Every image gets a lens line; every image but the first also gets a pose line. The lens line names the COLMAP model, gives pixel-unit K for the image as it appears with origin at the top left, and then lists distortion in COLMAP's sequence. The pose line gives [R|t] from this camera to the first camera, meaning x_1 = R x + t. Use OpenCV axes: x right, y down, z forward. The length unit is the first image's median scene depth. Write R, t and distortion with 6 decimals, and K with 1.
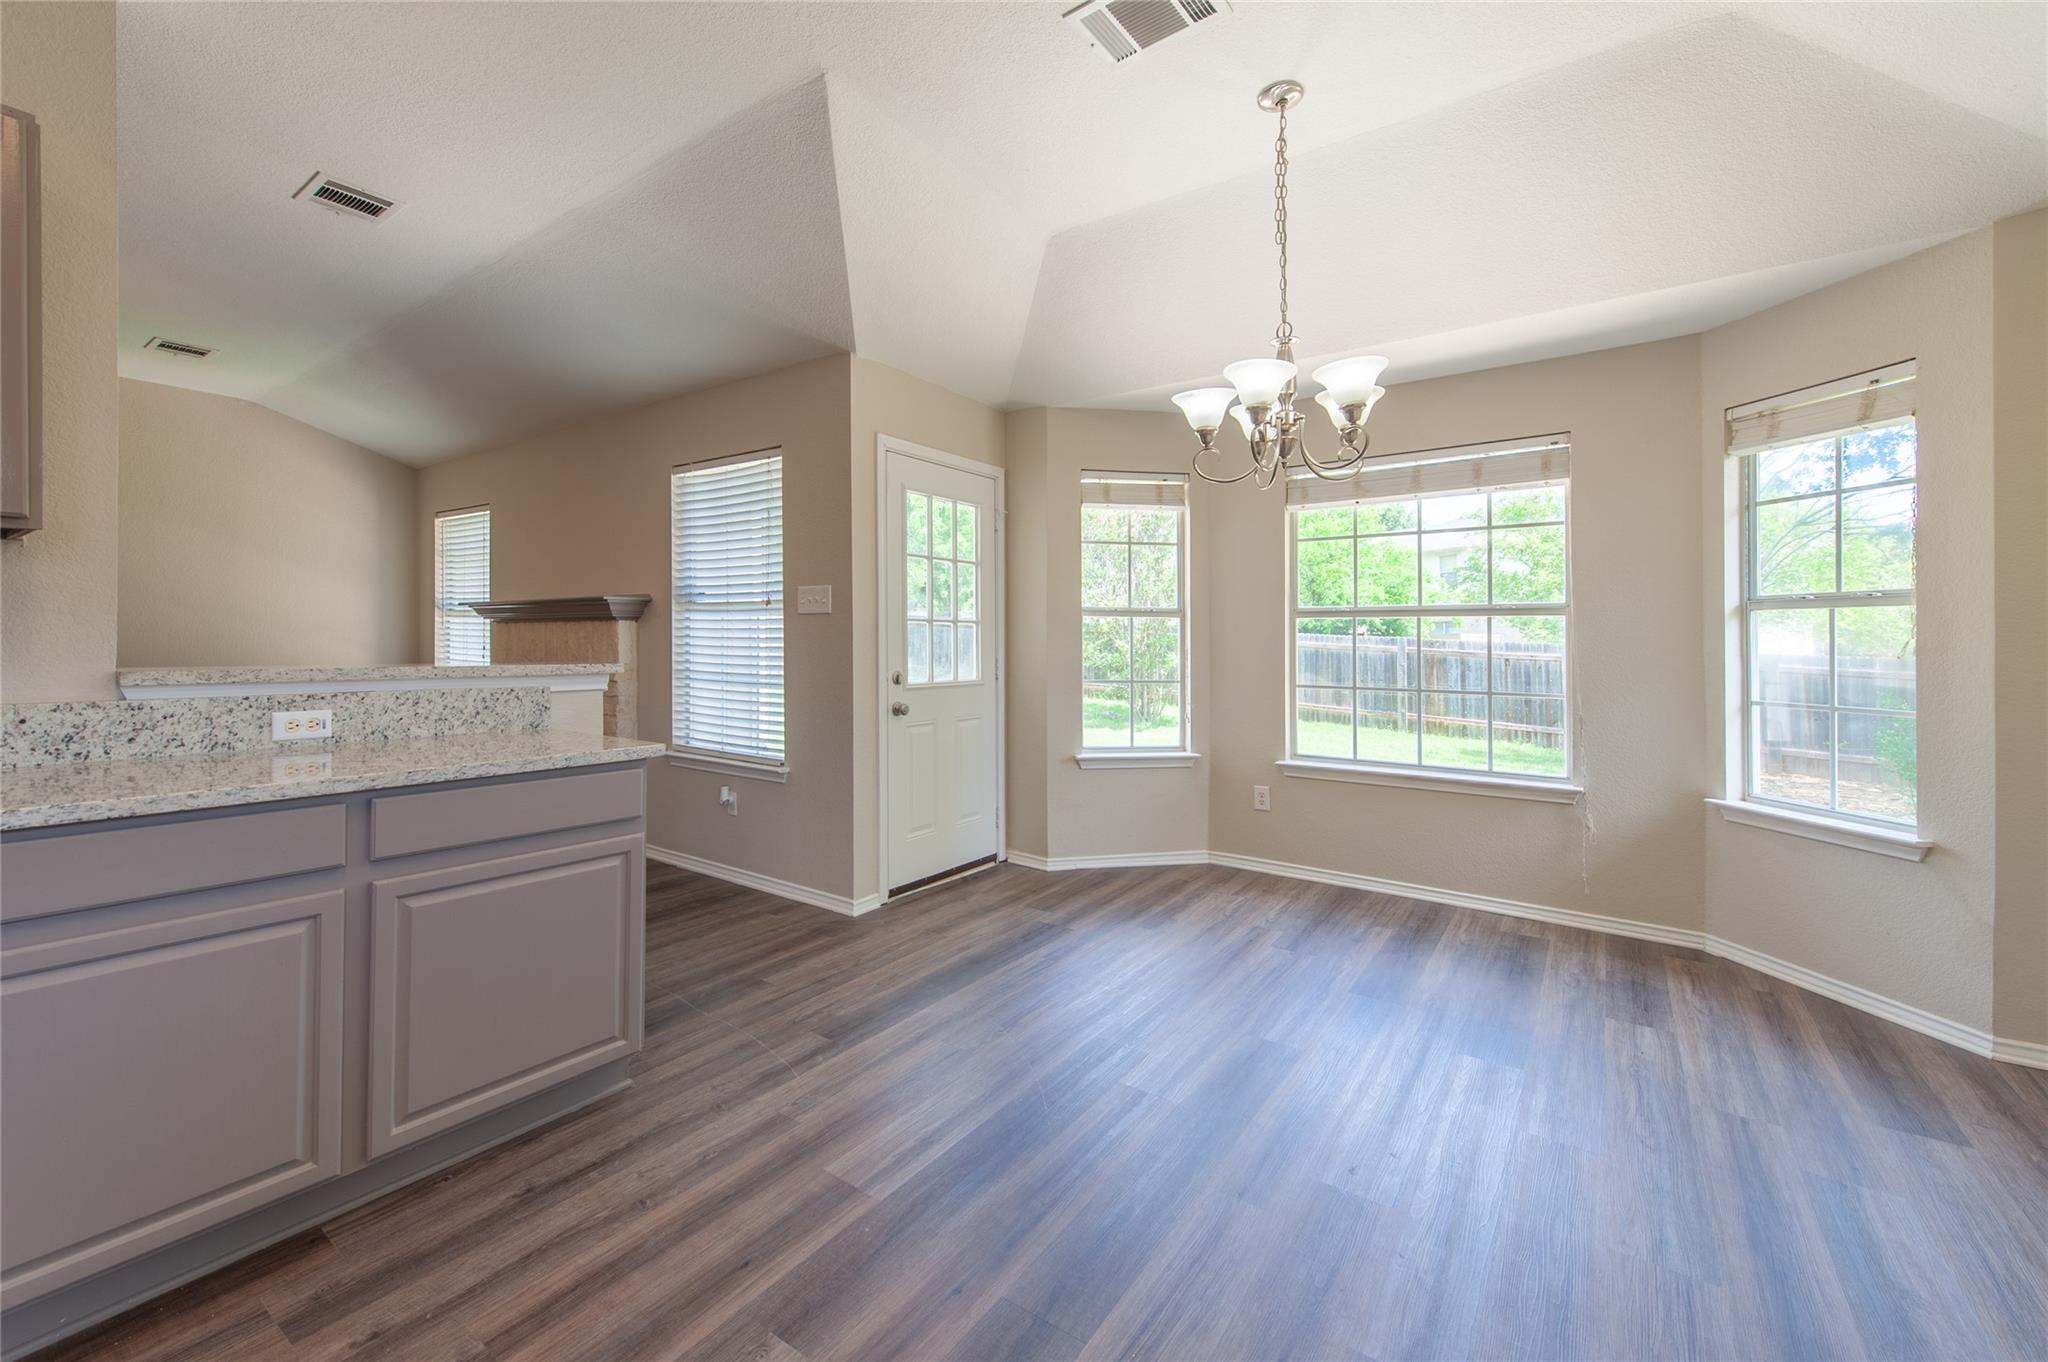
lens RADIAL K [[826.4, 0, 1037.7], [0, 826.4, 644.6], [0, 0, 1]] dist [0.017659, -0.000872]
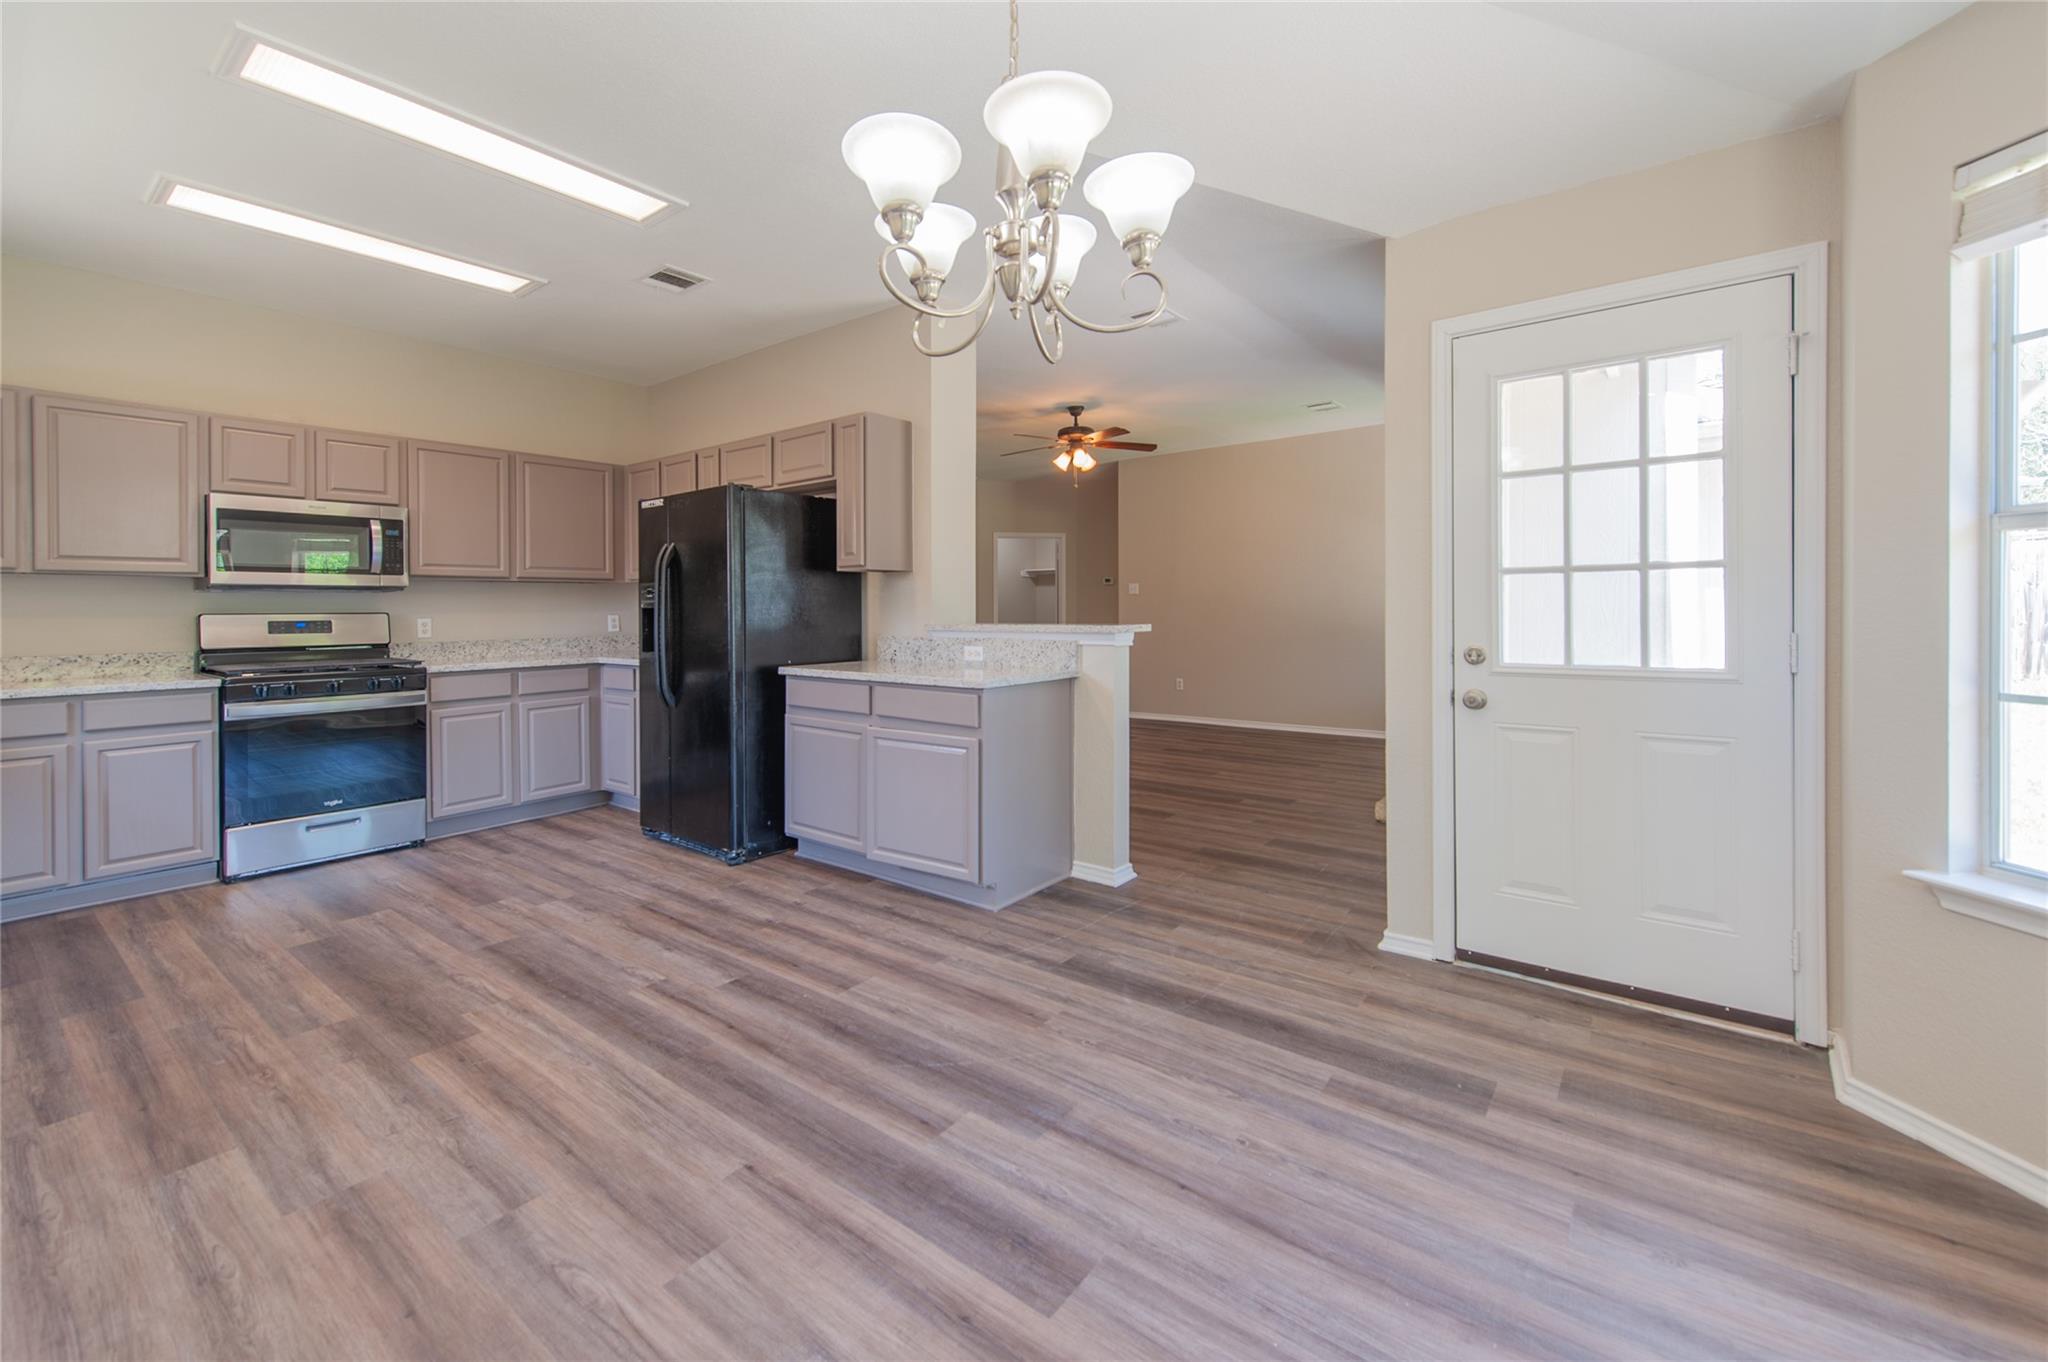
lens RADIAL K [[826.4, 0, 982.1], [0, 826.4, 617.1], [0, 0, 1]] dist [0.017659, -0.000872]
pose [[-0.066778, 0.003529, -0.997762, 0.812405], [0.006279, 0.999975, 0.003117, 0.004500], [0.997748, -0.006056, -0.066798, 0.903653]]
